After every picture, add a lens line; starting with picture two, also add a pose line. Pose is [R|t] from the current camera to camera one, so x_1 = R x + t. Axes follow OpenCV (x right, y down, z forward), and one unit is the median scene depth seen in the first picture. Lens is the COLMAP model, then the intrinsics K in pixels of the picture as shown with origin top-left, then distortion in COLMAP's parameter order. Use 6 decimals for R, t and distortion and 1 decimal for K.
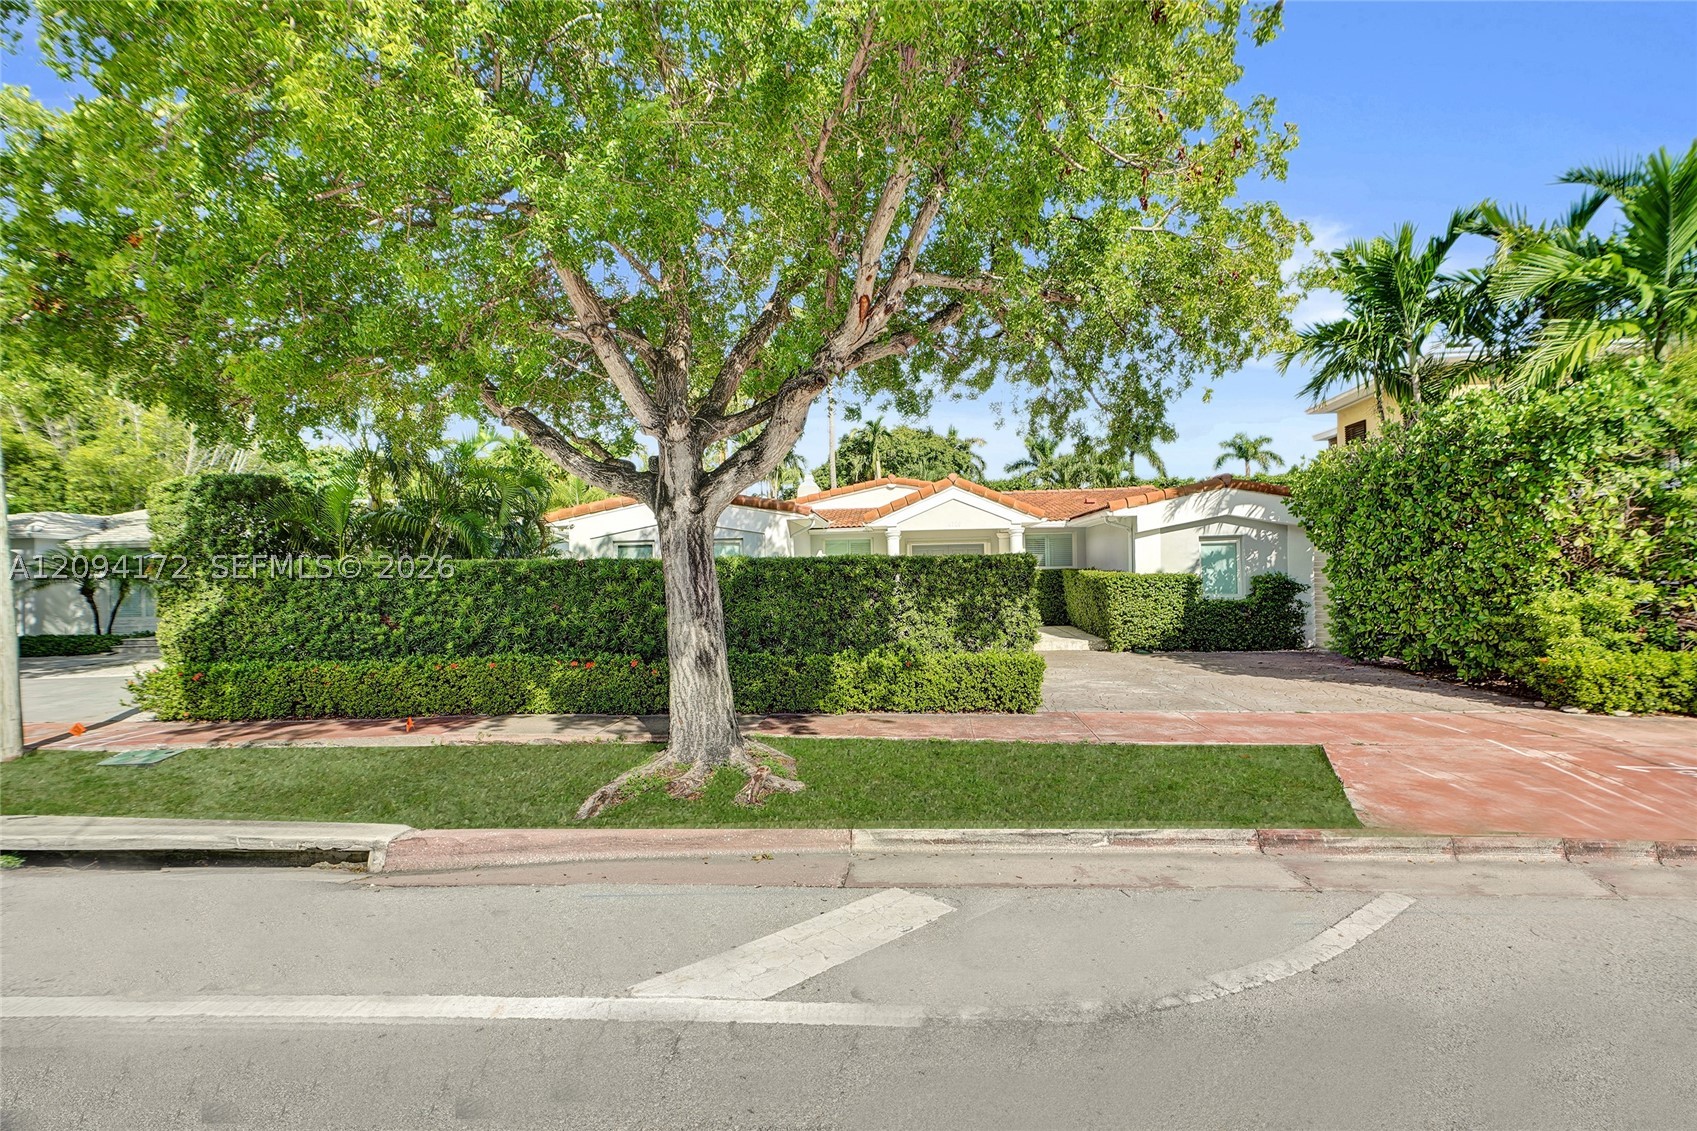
lens RADIAL K [[760.1, 0, 843.3], [0, 760.1, 555.6], [0, 0, 1]] dist [-0.007669, 0.002121]
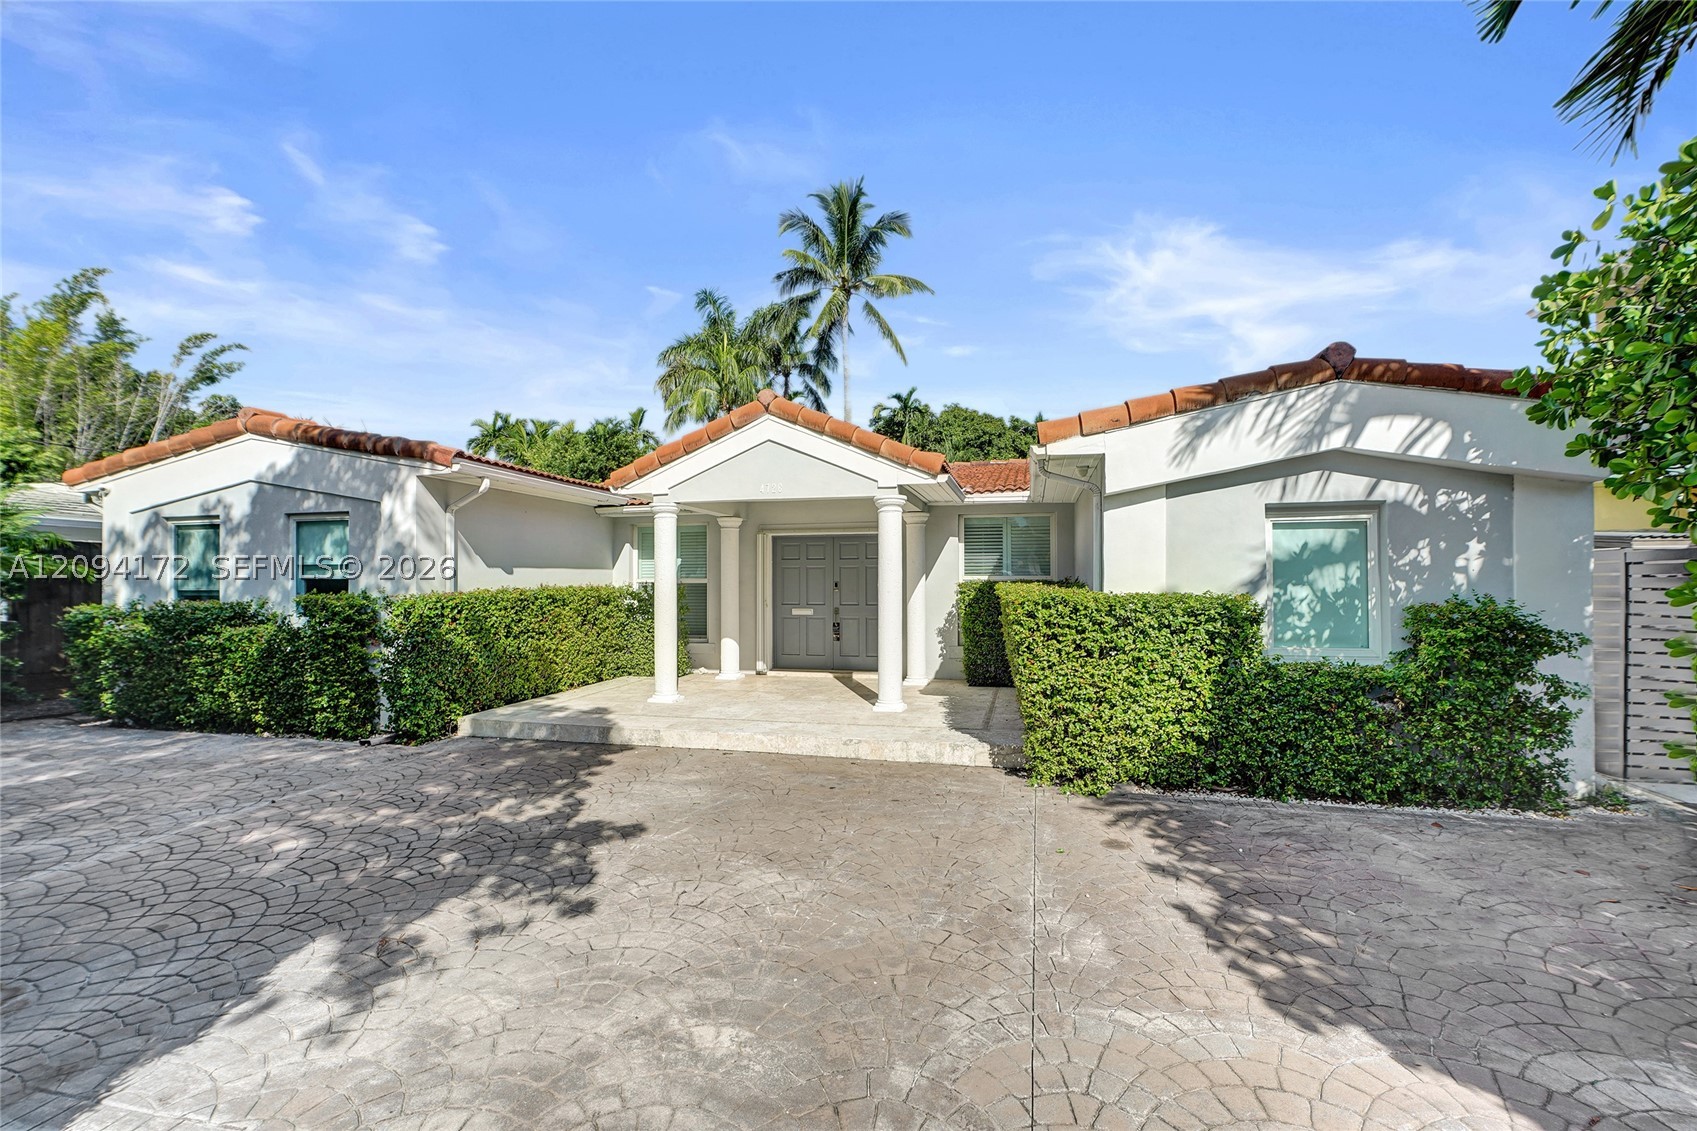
lens RADIAL K [[760.1, 0, 836.4], [0, 760.1, 573.3], [0, 0, 1]] dist [-0.007669, 0.002121]
pose [[0.985452, 0.015194, -0.169273, 0.313031], [-0.013486, 0.999846, 0.011234, 0.009915], [0.169418, -0.008788, 0.985505, 0.565322]]
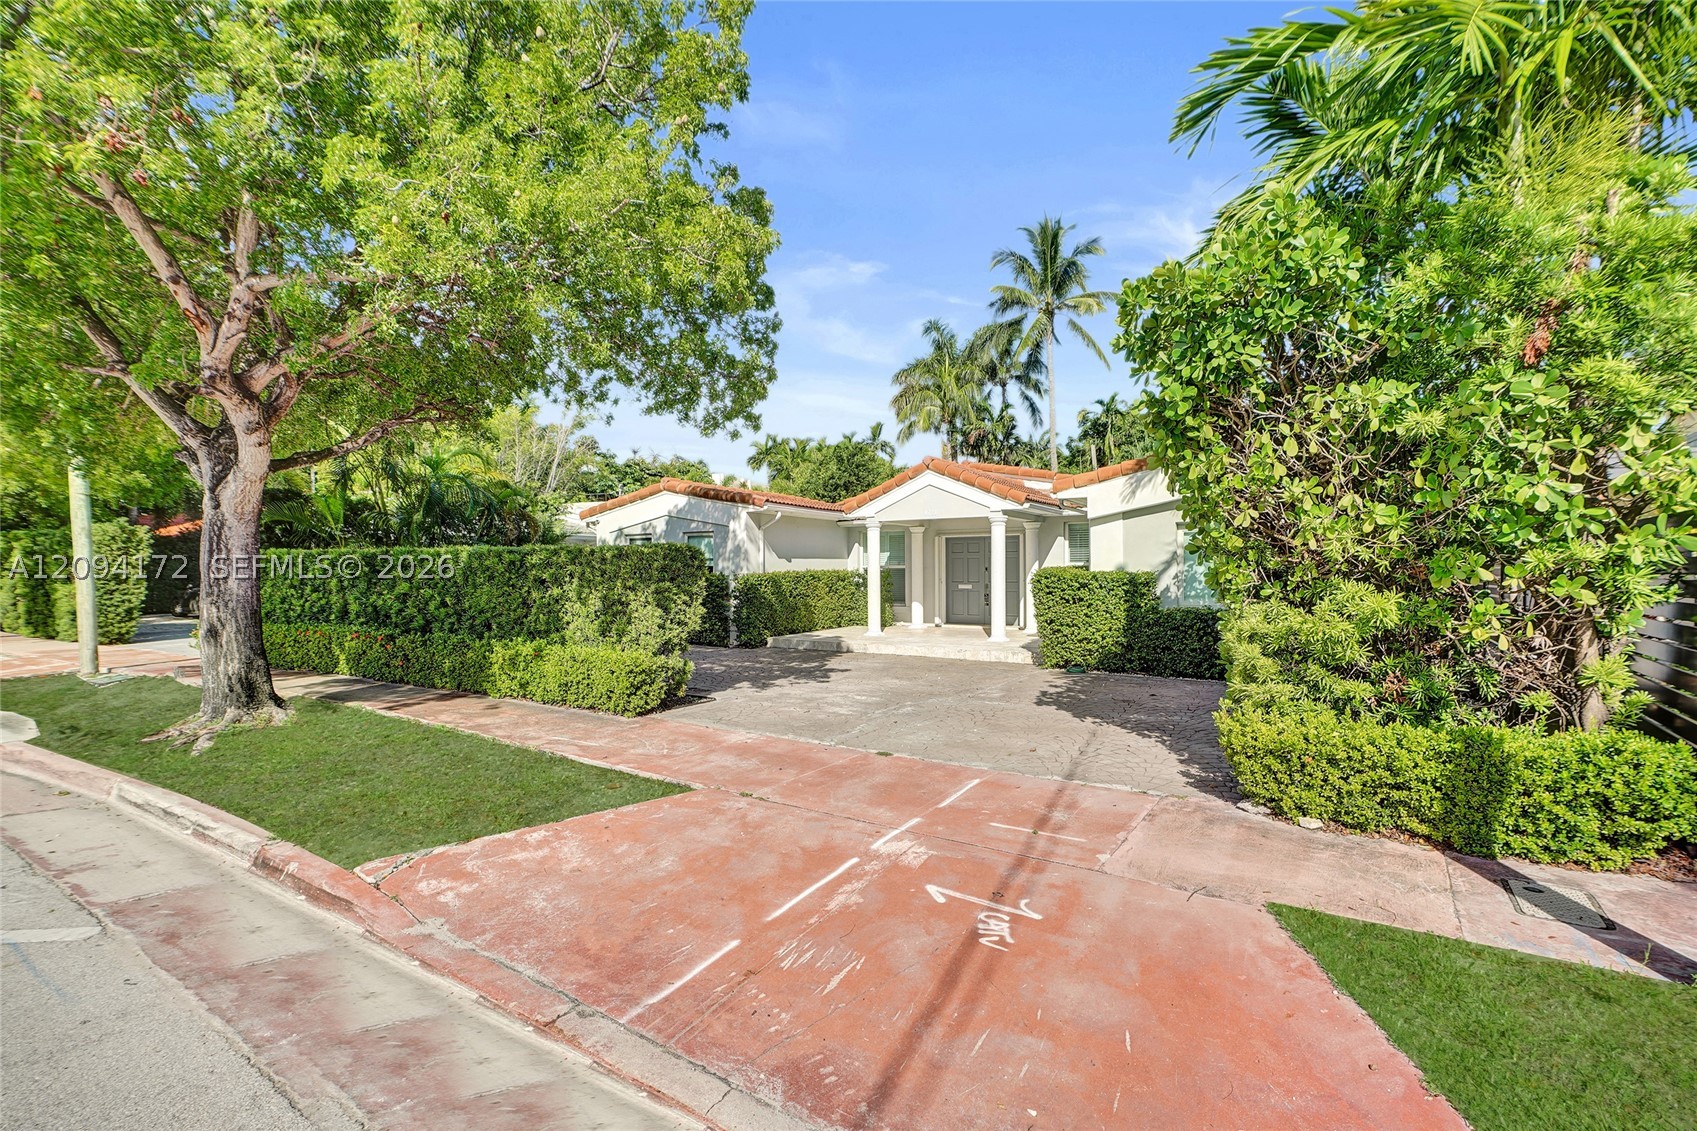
lens RADIAL K [[760.1, 0, 836.1], [0, 760.1, 576.2], [0, 0, 1]] dist [-0.007669, 0.002121]
pose [[0.881178, 0.018899, -0.472406, 0.530986], [-0.003223, 0.999418, 0.033970, 0.002700], [0.472773, -0.028411, 0.880726, 0.181455]]
